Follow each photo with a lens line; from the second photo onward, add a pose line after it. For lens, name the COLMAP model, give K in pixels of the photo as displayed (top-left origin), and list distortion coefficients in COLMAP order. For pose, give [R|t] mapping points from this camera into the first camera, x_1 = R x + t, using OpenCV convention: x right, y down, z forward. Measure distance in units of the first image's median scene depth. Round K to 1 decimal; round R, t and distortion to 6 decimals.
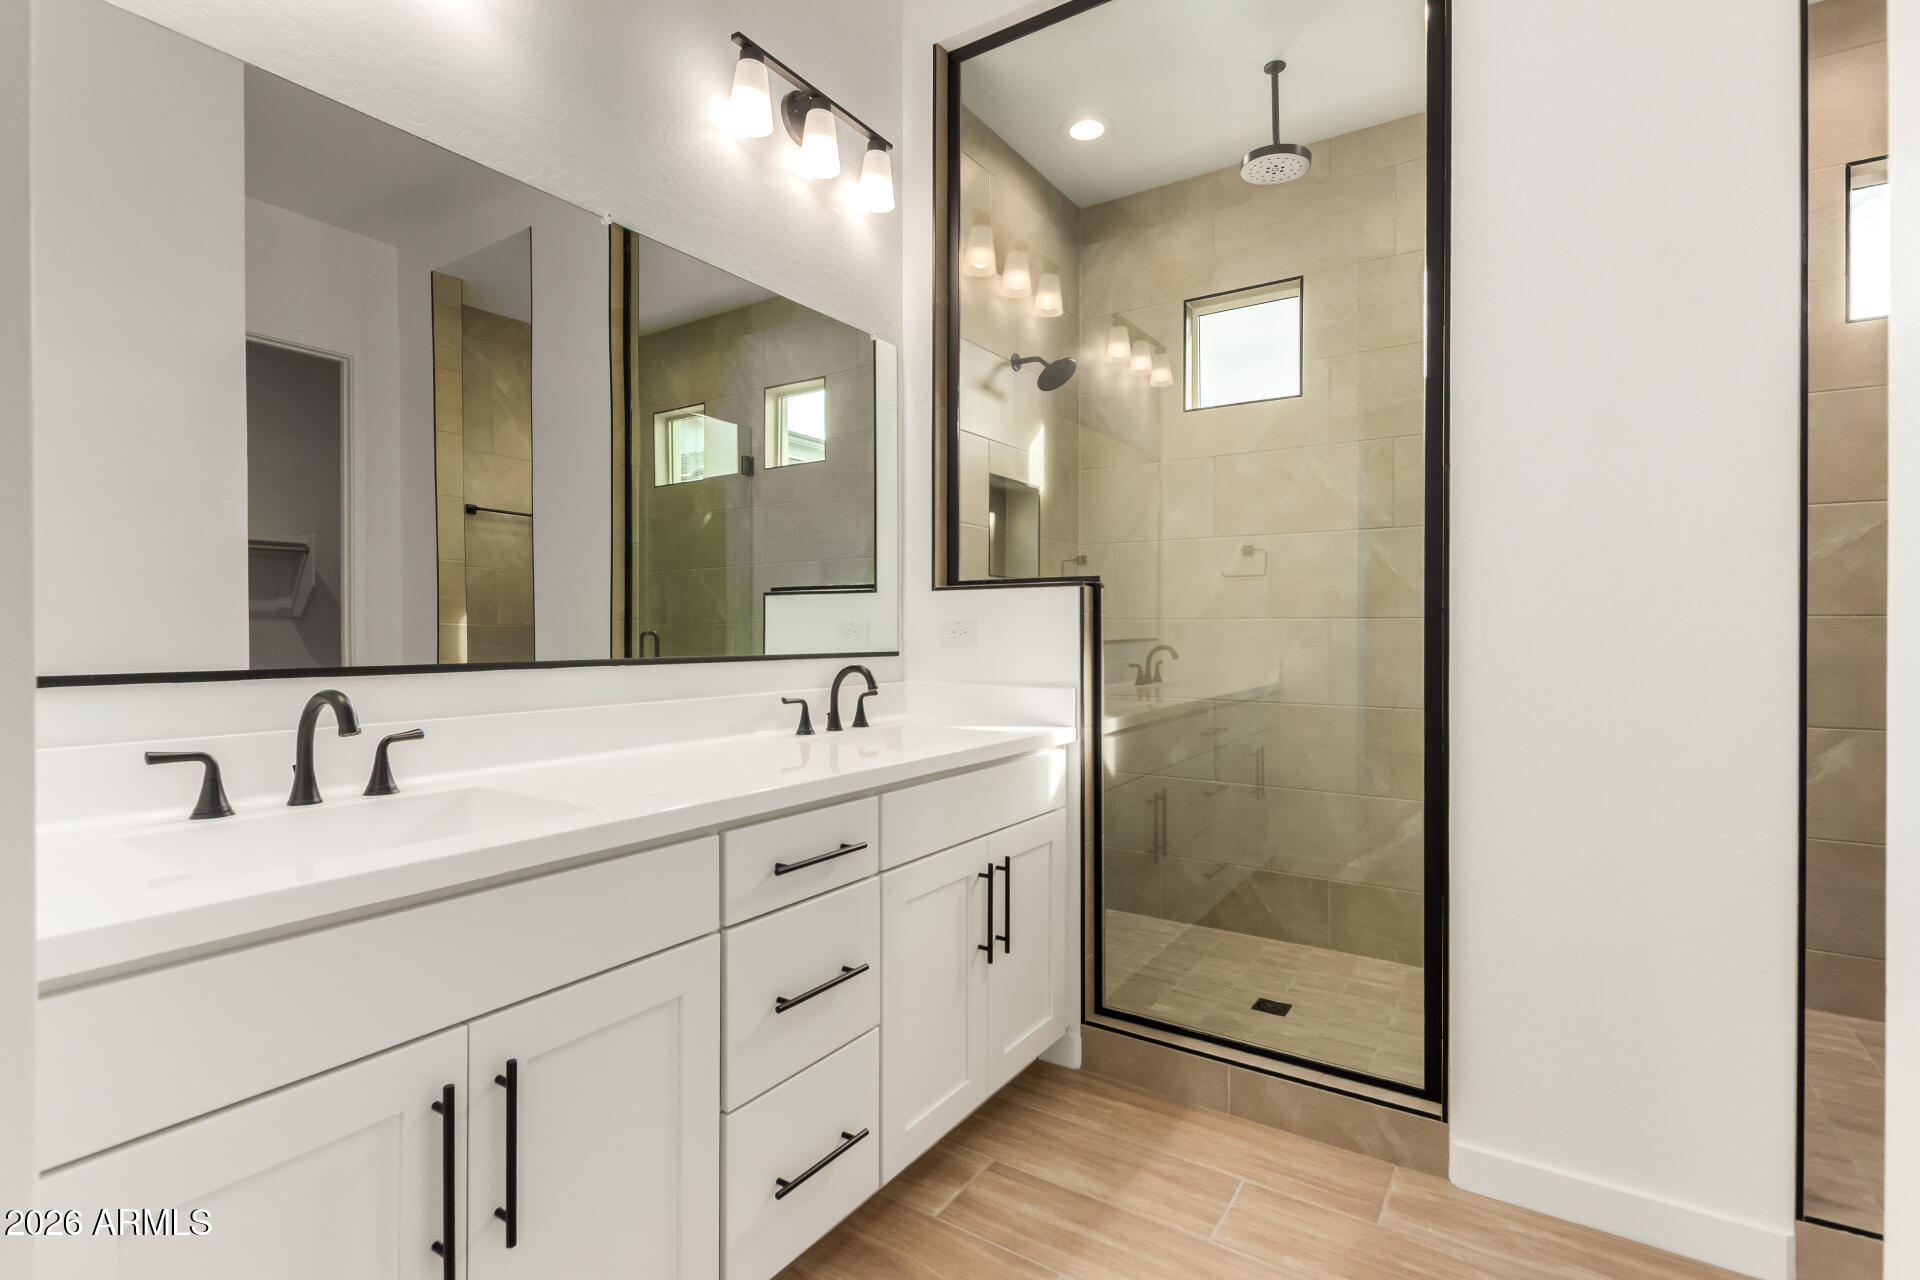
lens RADIAL K [[928.3, 0, 933.2], [0, 928.3, 630.5], [0, 0, 1]] dist [0.019726, 0.001294]
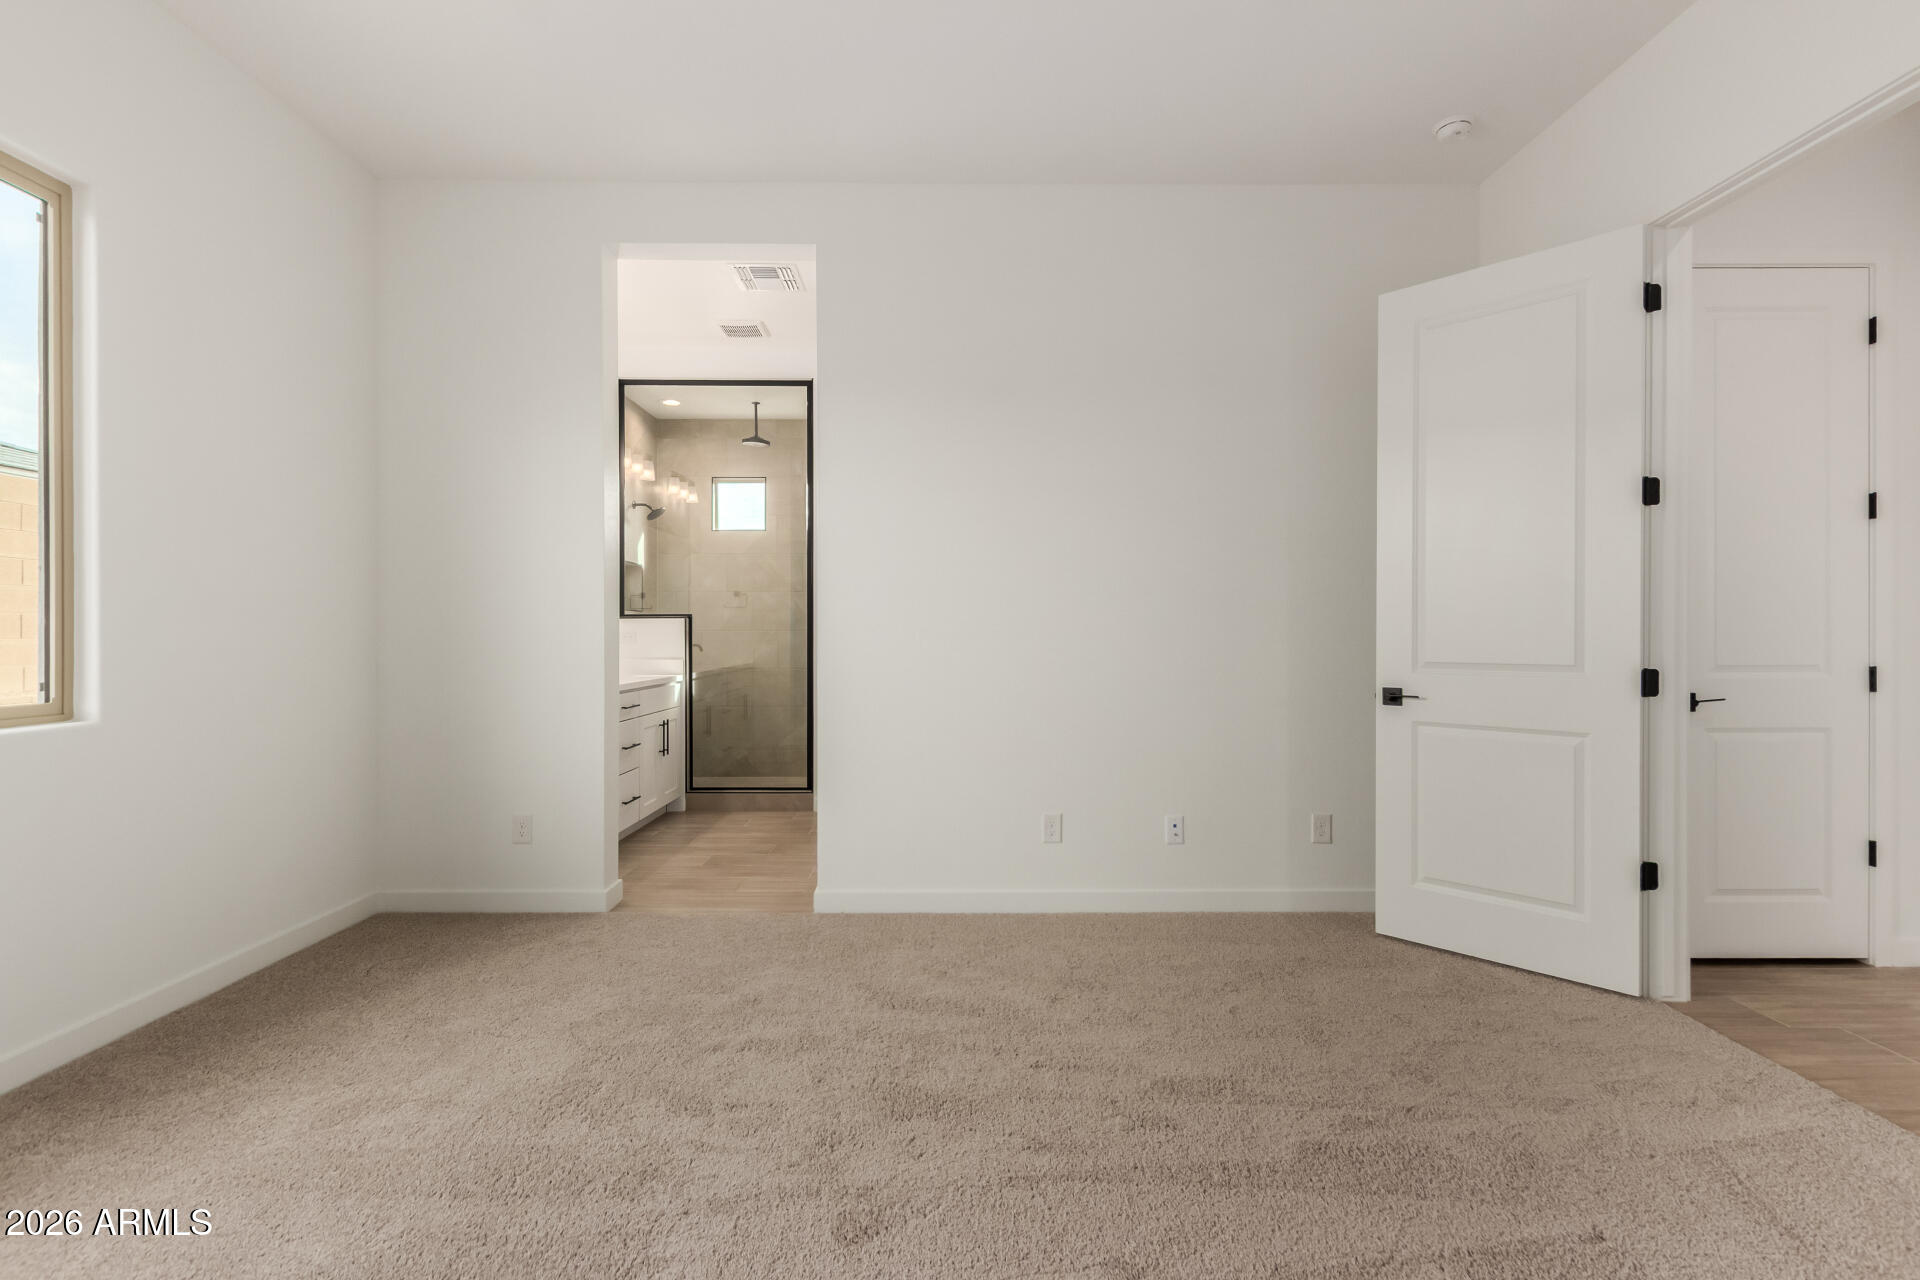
lens RADIAL K [[885.8, 0, 957.6], [0, 885.8, 631.5], [0, 0, 1]] dist [0.006602, -0.003673]
pose [[0.826245, -0.000958, 0.563310, -0.467128], [0.003522, 0.999988, -0.003466, -0.001506], [-0.563299, 0.004848, 0.826239, -1.118102]]
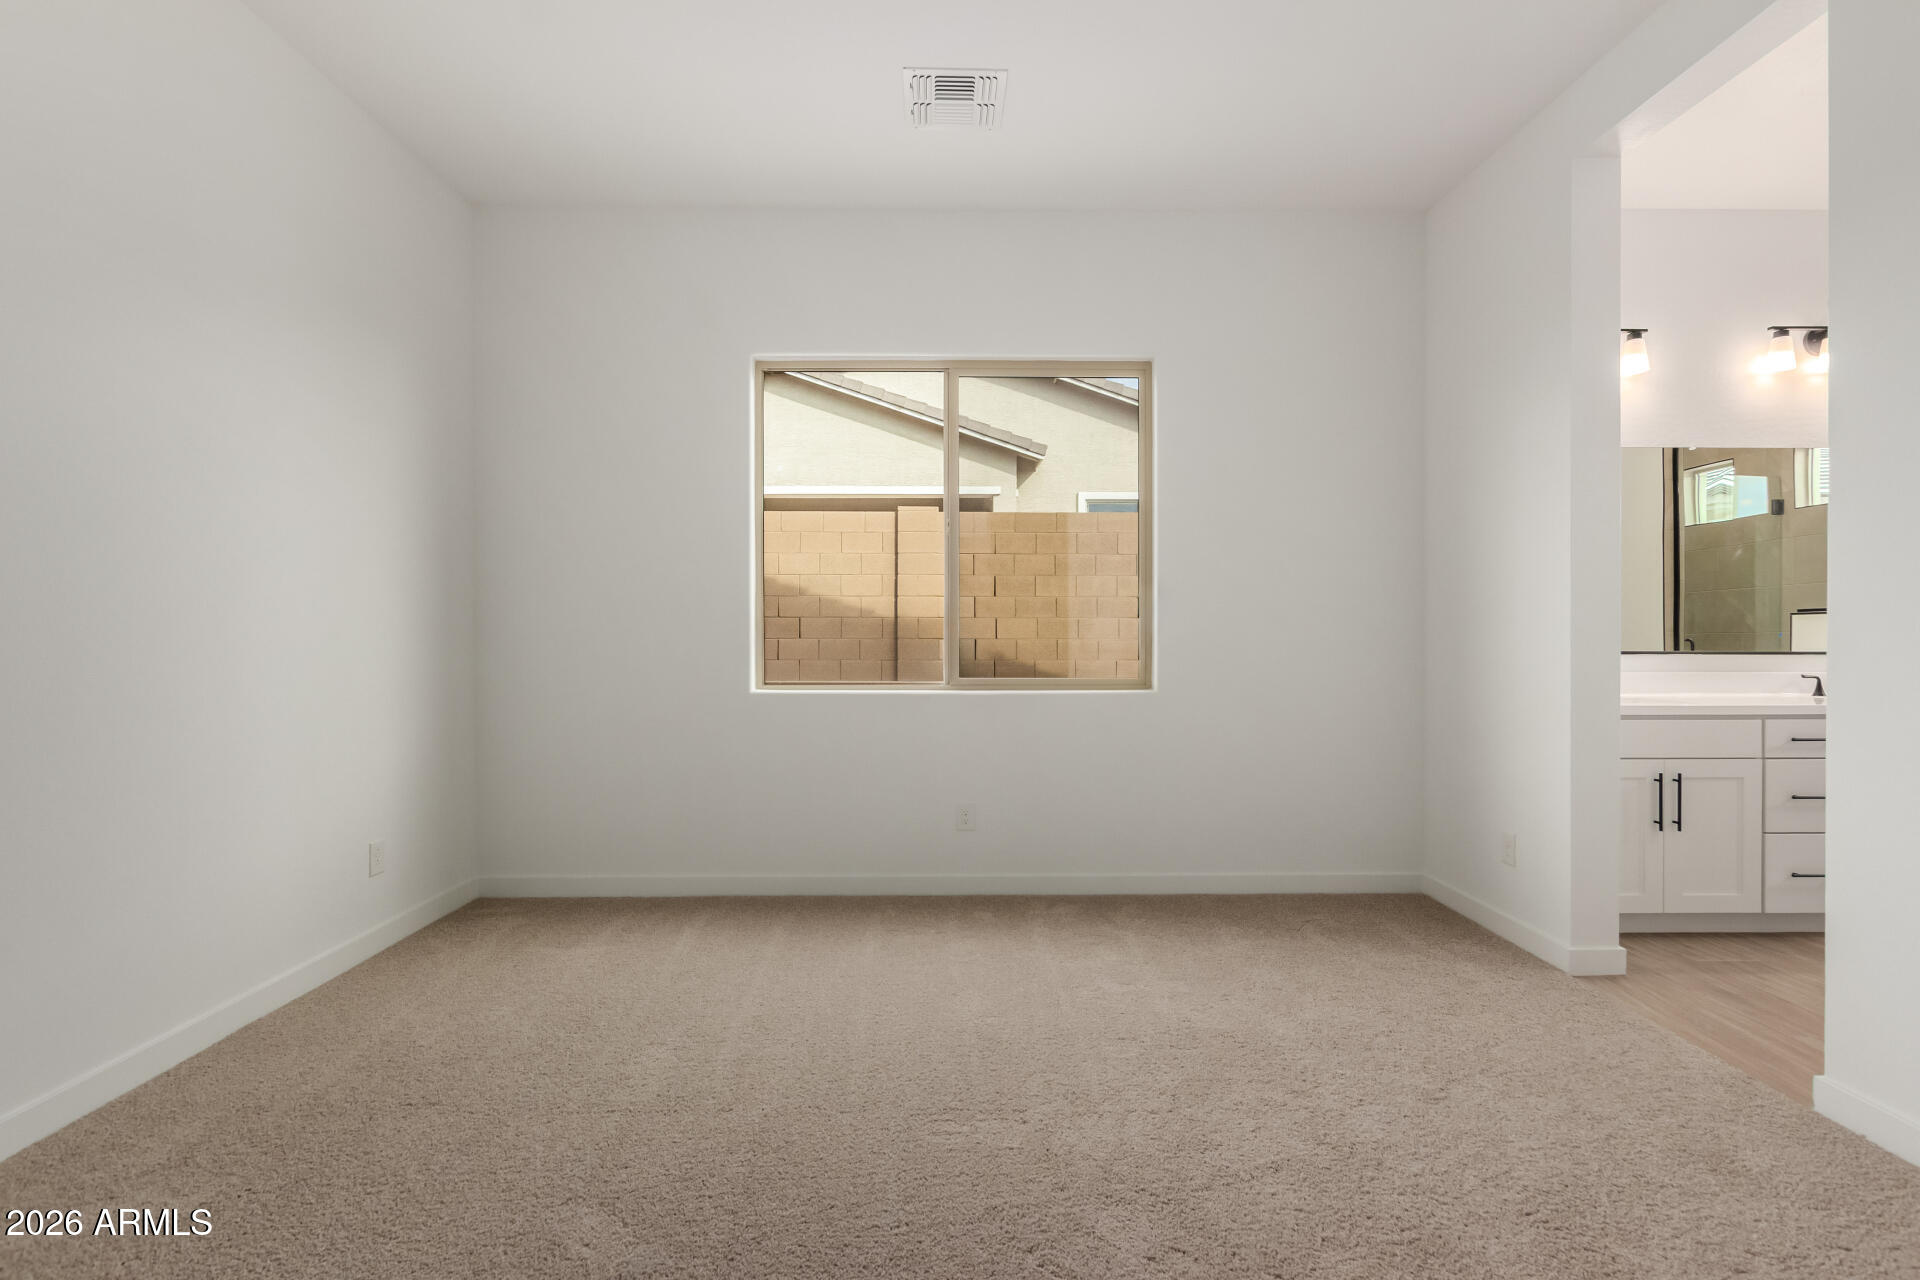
lens RADIAL K [[885.8, 0, 928.7], [0, 885.8, 630.4], [0, 0, 1]] dist [0.006602, -0.003673]
pose [[0.575703, 0.006675, -0.817632, 0.200827], [0.003343, 0.999939, 0.010516, -0.029101], [0.817652, -0.008787, 0.575646, -1.026114]]
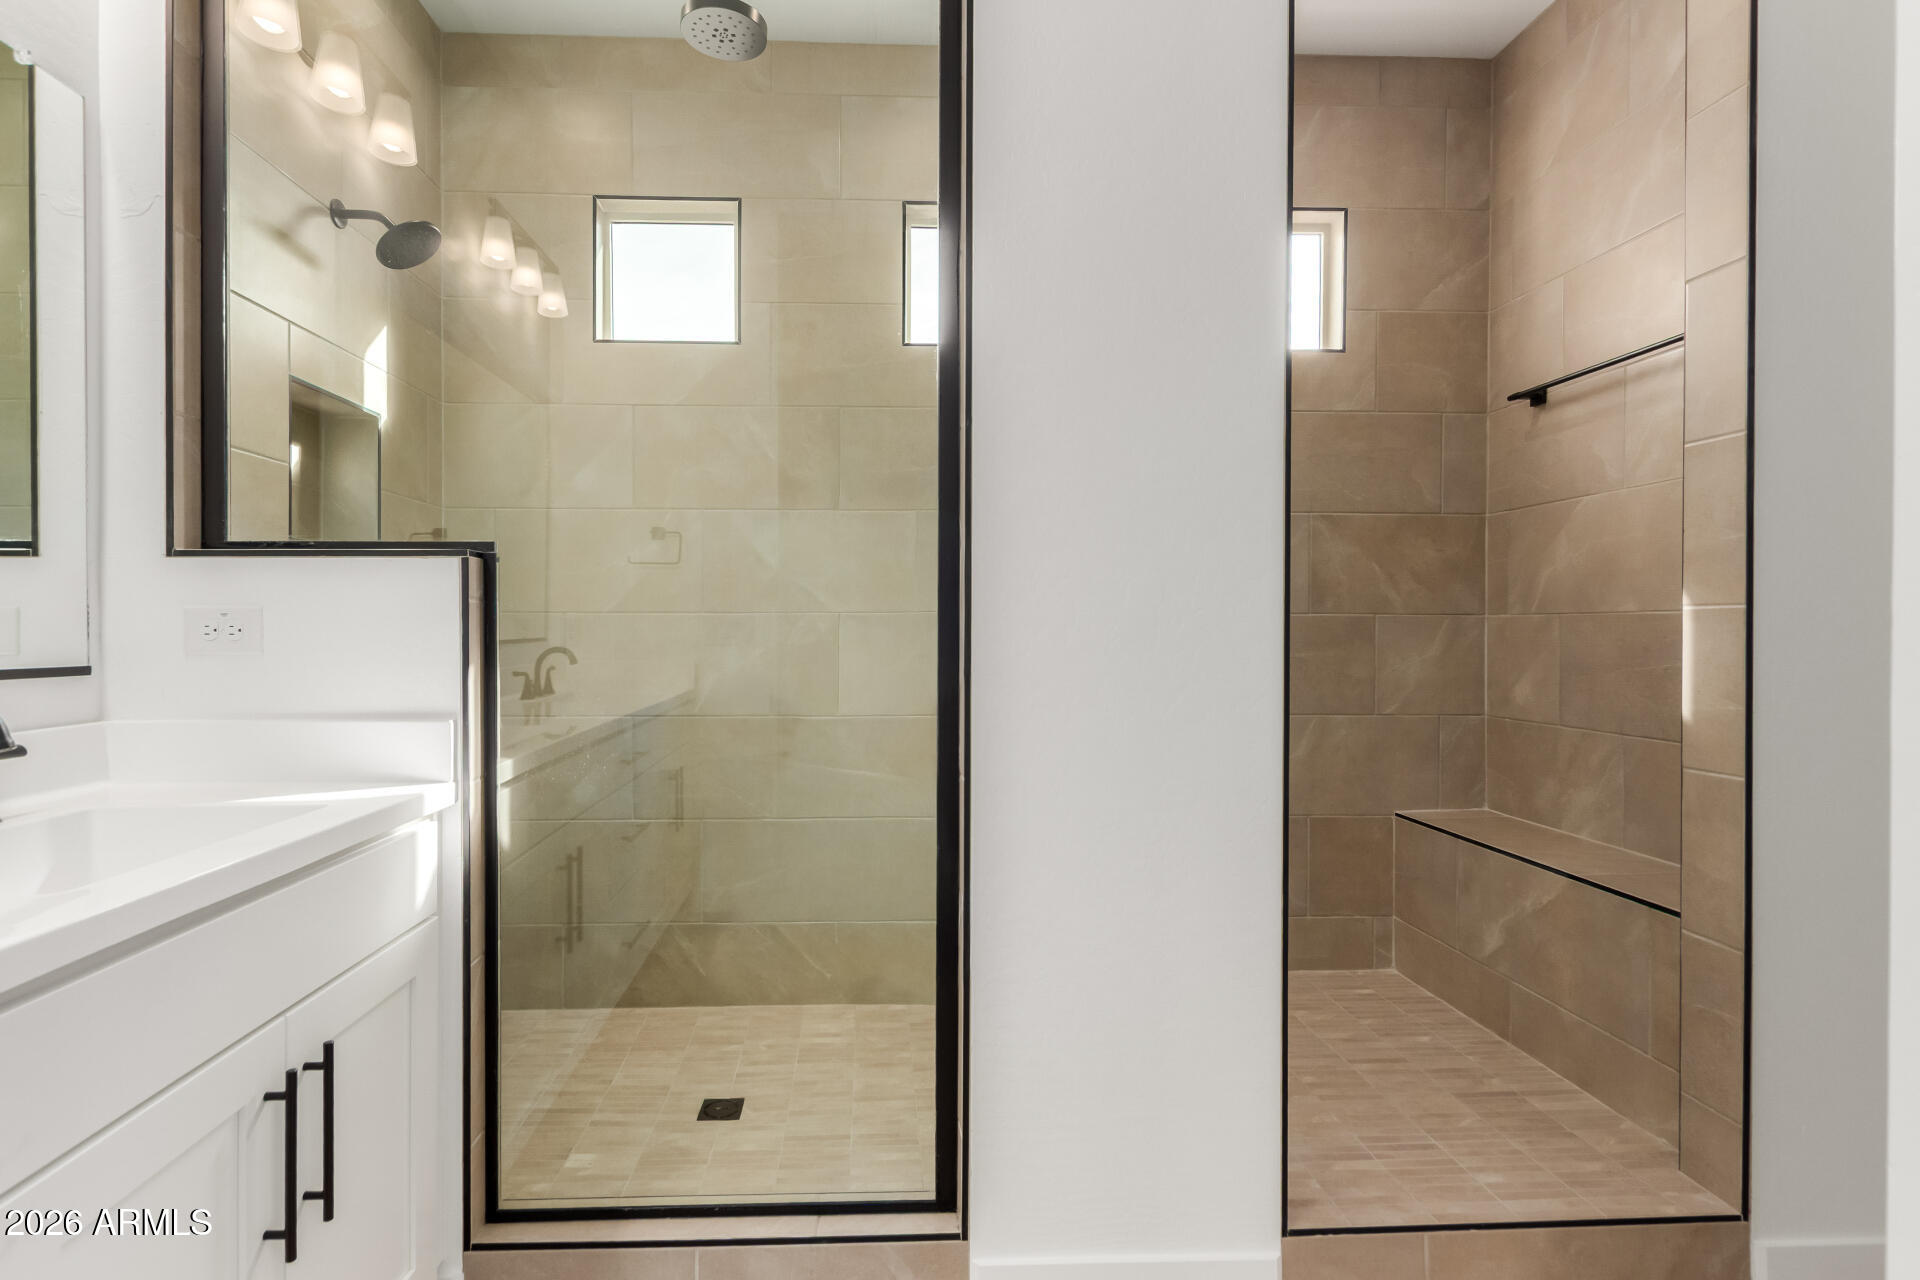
lens RADIAL K [[980.0, 0, 929.2], [0, 980.0, 632.6], [0, 0, 1]] dist [0.006572, -0.004892]
pose [[0.805197, -0.002779, 0.593001, 0.015590], [-0.000010, 0.999989, 0.004700, 0.000146], [-0.593007, -0.003790, 0.805188, 0.225474]]
